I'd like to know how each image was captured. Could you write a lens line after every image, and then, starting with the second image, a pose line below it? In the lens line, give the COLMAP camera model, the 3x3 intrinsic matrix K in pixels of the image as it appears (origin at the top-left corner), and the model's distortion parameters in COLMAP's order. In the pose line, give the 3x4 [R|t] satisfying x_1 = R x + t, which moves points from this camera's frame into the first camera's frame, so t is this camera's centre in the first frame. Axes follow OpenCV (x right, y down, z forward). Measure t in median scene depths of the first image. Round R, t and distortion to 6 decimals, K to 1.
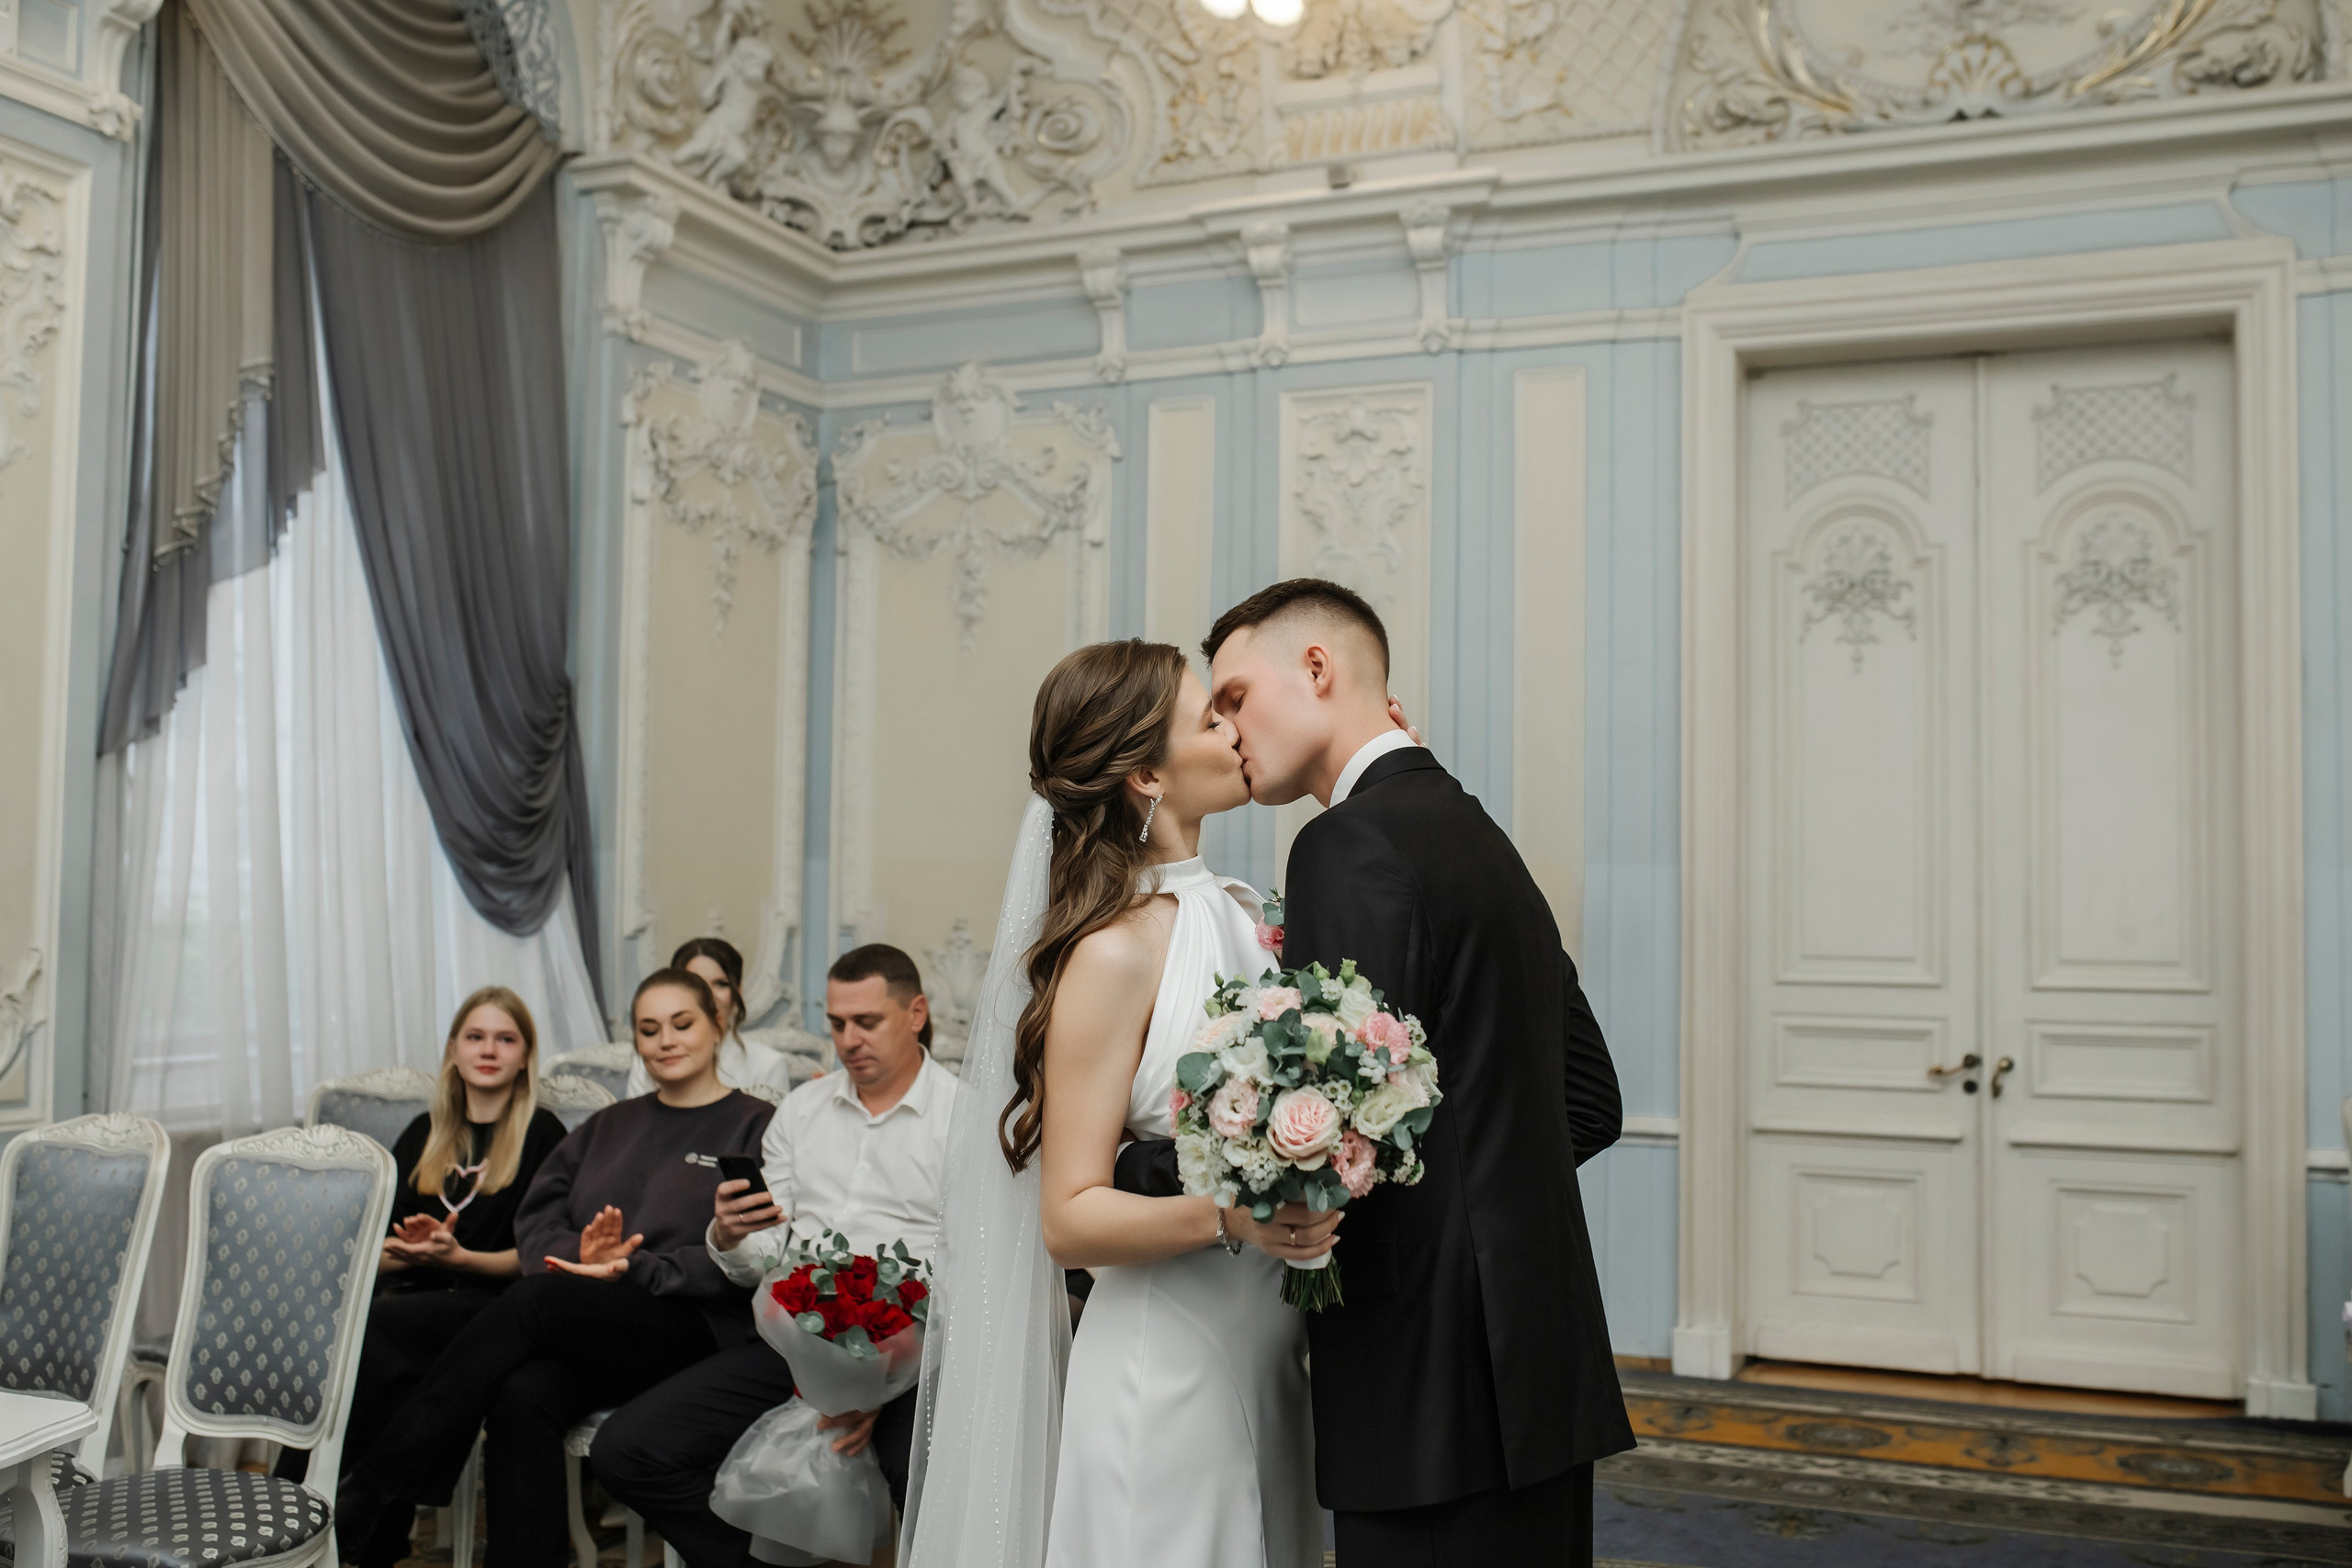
lens RADIAL K [[2238.0, 0, 1160.2], [0, 2238.0, 781.7], [0, 0, 1]] dist [-0.060689, 0.084394]
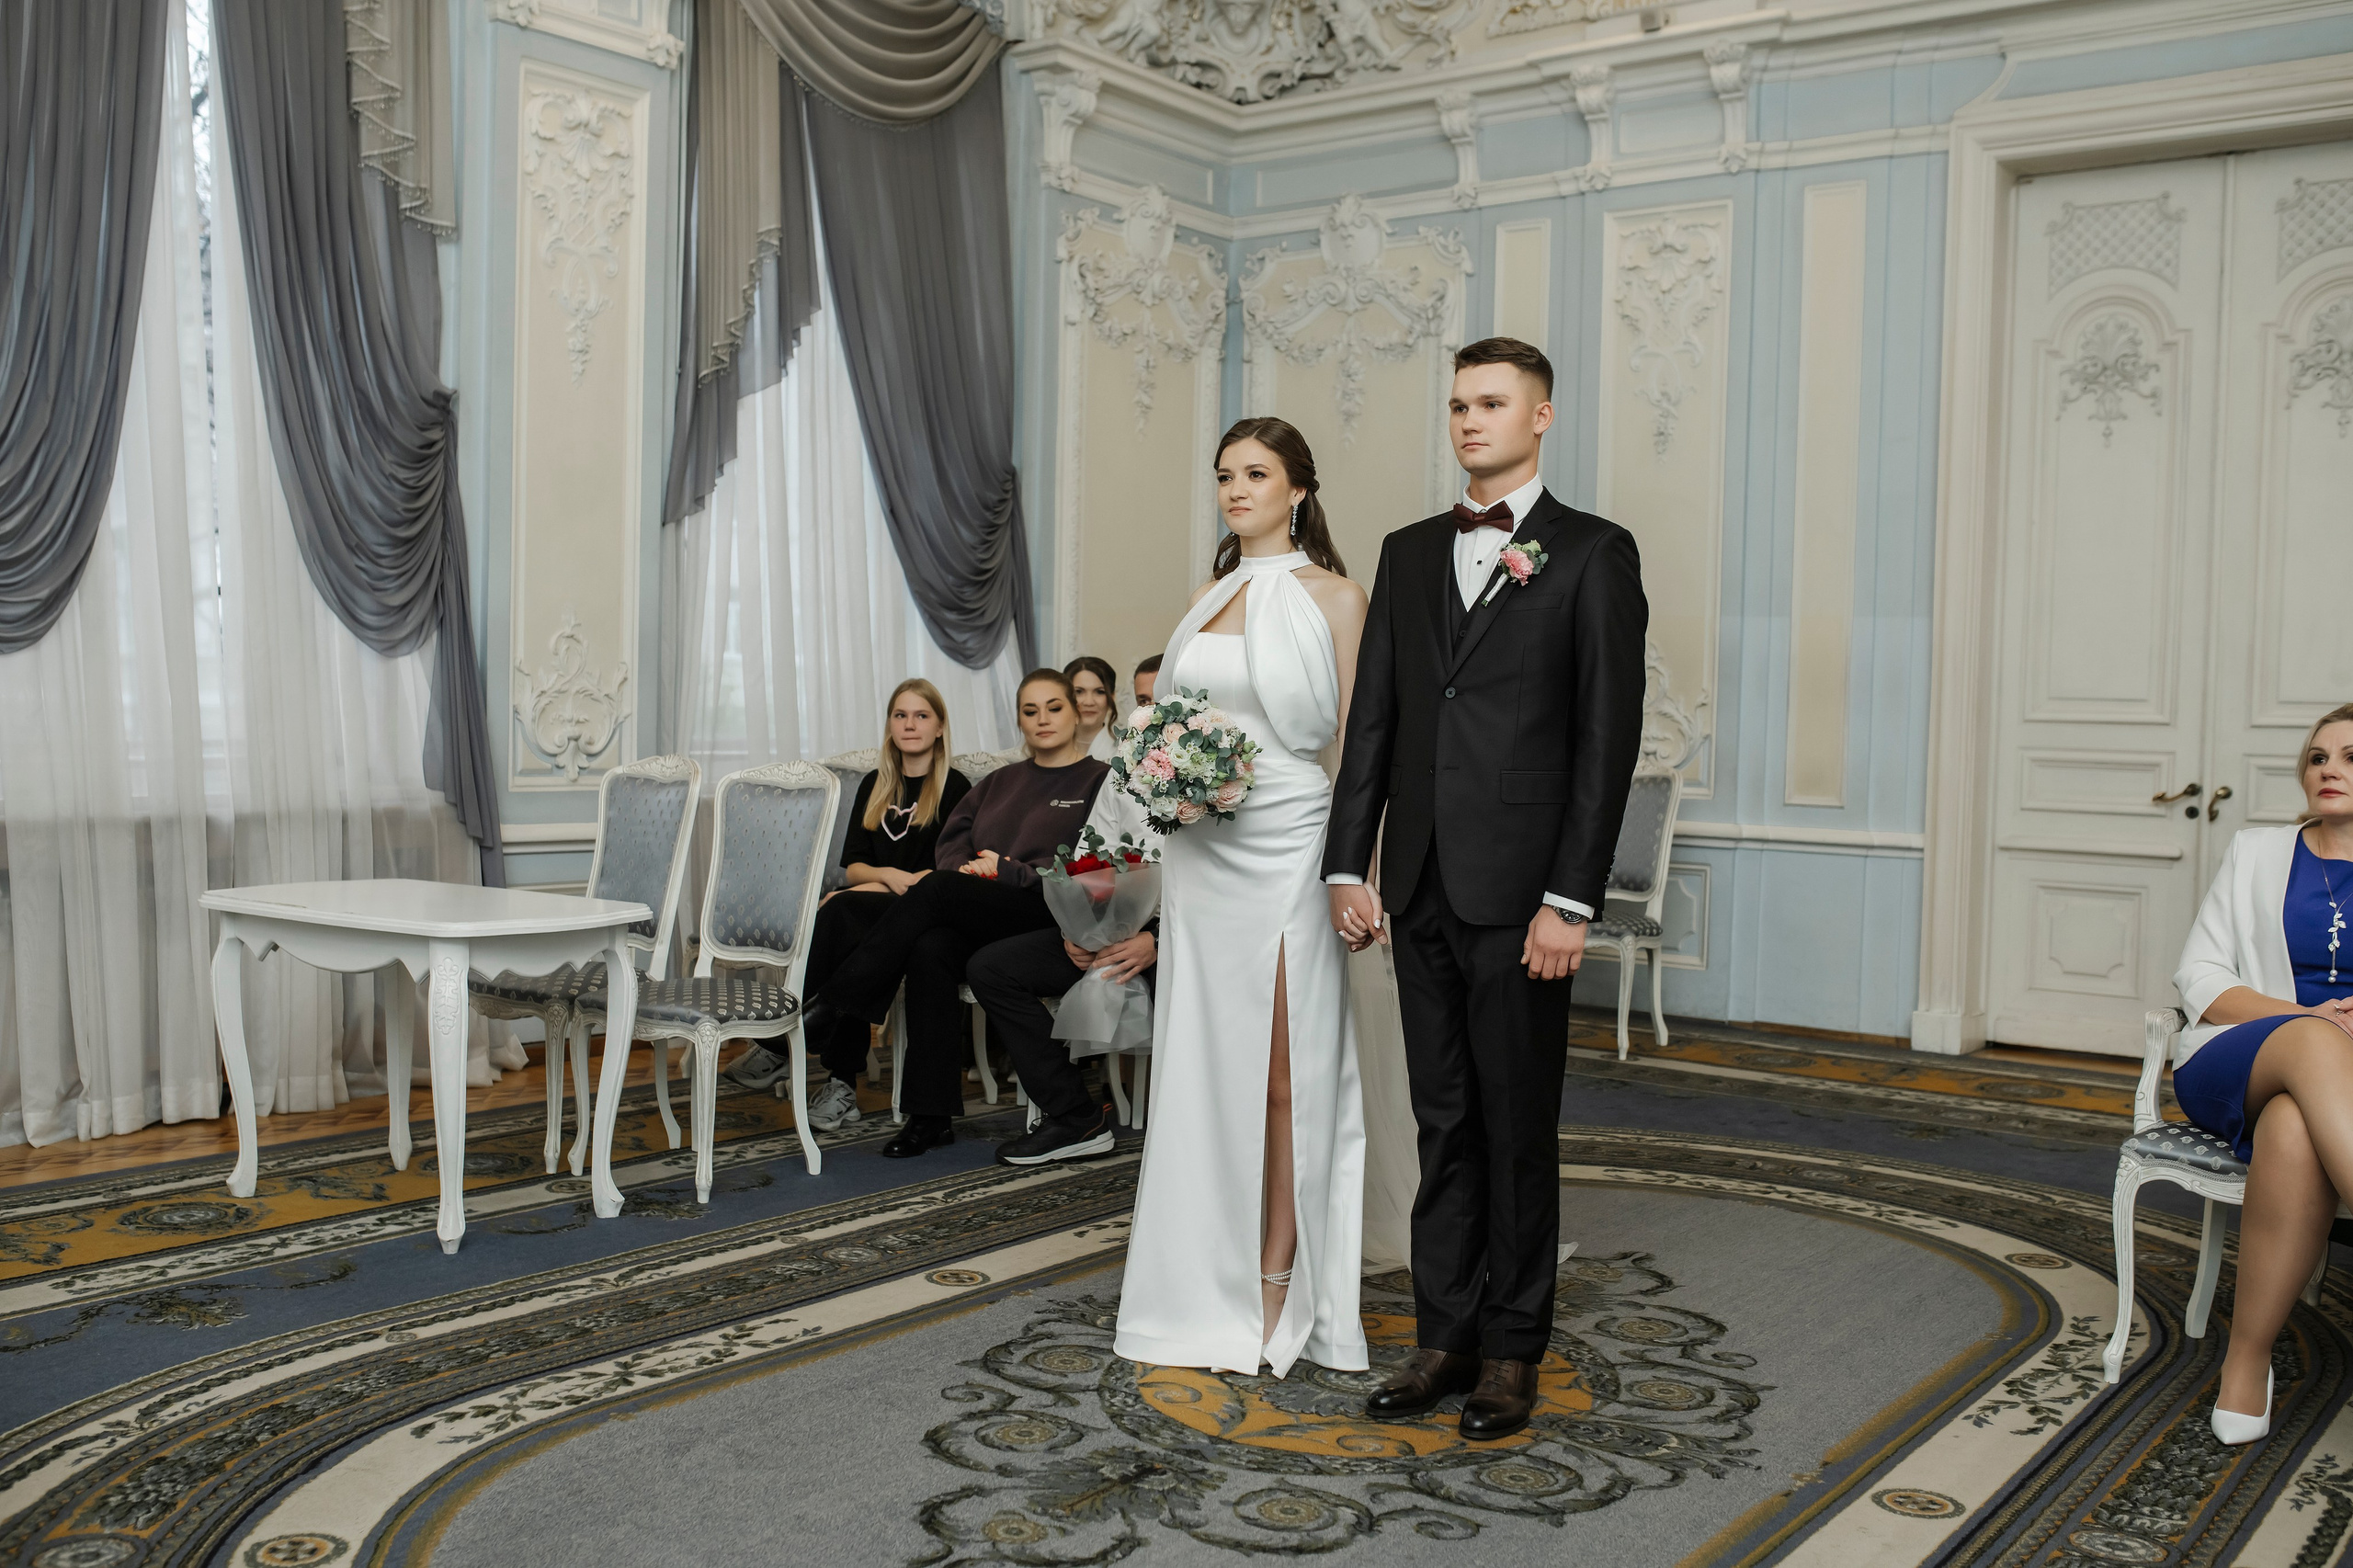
lens RADIAL K [[2239.2, 0, 1160.7], [0, 2239.2, 781.7], [0, 0, 1]] dist [-0.060689, 0.084394]
pose [[0.970472, 0.018067, -0.240537, 0.120679], [0.002491, 0.996387, 0.084891, 0.023320], [0.241201, -0.082984, 0.966921, -0.213890]]
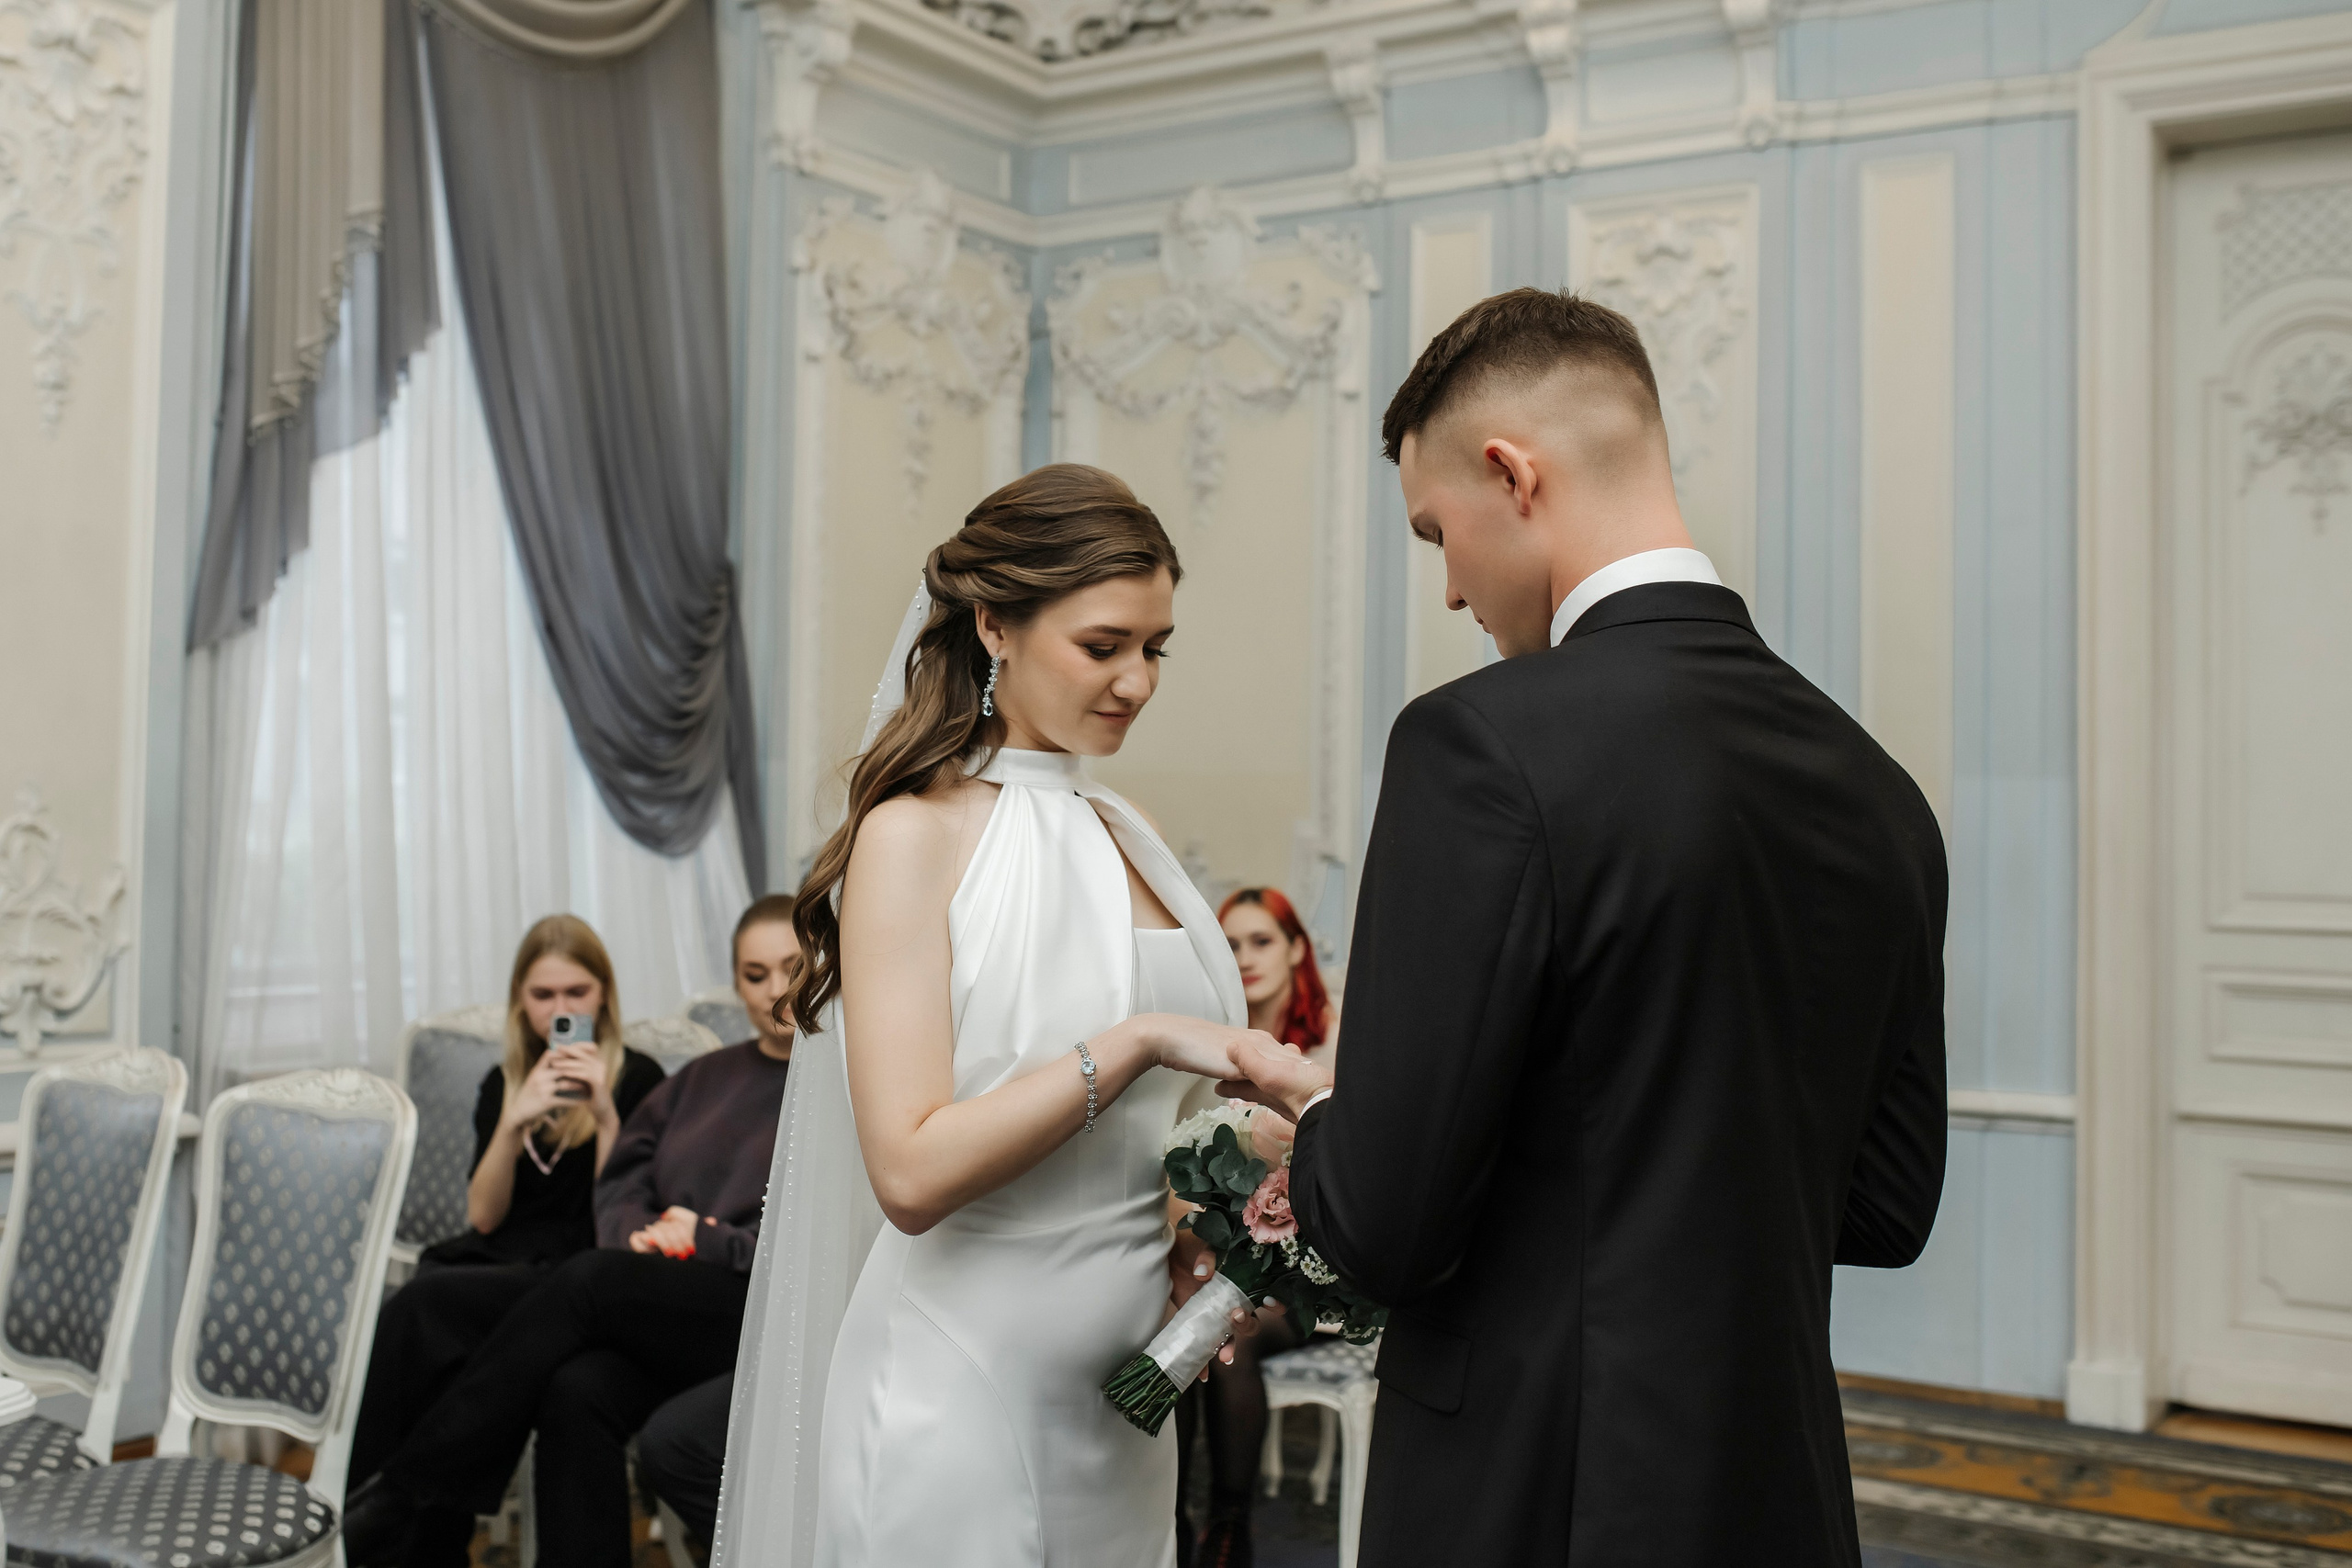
lens RADIAL K [[2529.6, 0, 1015.5], [0, 2529.6, 710.7], [0, 0, 1]] dist [-0.058688, 0.073557]
pose [[0.979859, -0.003131, -0.199668, 0.040728], [0.004593, 0.999966, 0.006861, 0.005420], [0.199640, -0.007639, 0.979840, 0.051300]]
